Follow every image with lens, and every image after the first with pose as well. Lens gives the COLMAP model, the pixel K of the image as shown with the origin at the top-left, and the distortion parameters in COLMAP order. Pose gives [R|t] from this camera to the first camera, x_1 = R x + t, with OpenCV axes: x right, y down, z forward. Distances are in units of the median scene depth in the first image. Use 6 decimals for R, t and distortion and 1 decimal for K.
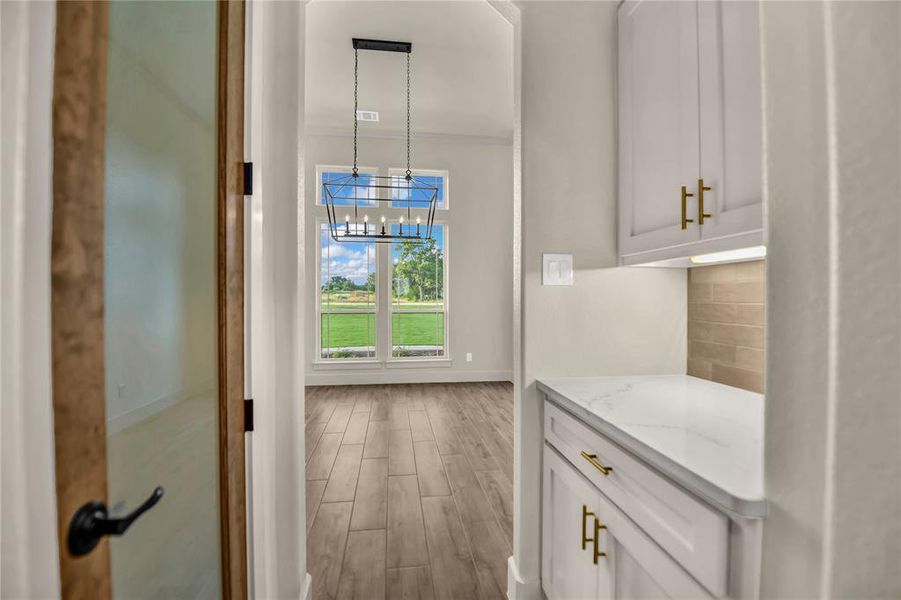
lens RADIAL K [[375.2, 0, 451.3], [0, 375.2, 302.8], [0, 0, 1]] dist [-0.002762, -0.000175]
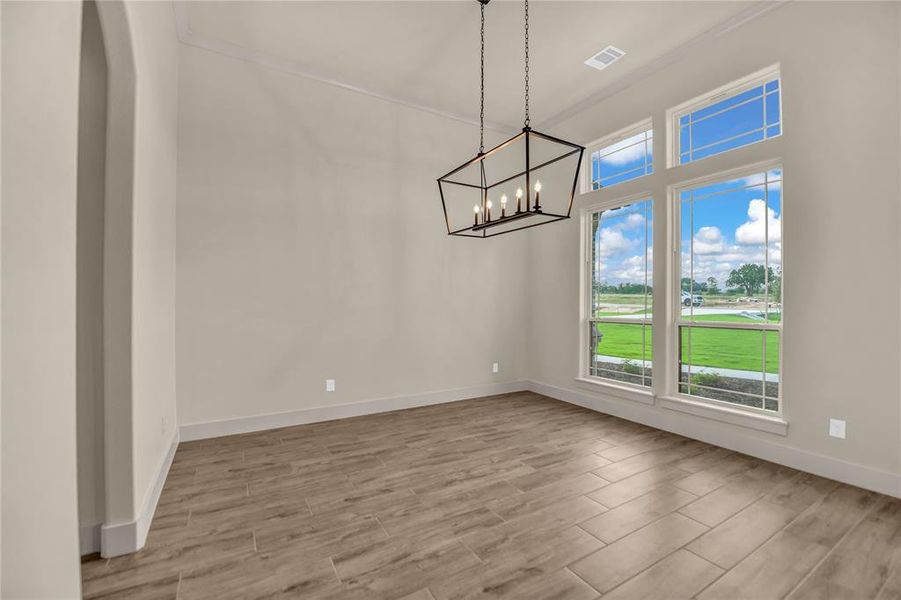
lens RADIAL K [[366.4, 0, 449.7], [0, 366.4, 300.7], [0, 0, 1]] dist [-0.013347, -0.000116]
pose [[0.372453, 0.004185, -0.928042, 0.302396], [-0.018283, 0.999829, -0.002828, -0.006253], [0.927871, 0.018020, 0.372466, 0.398200]]
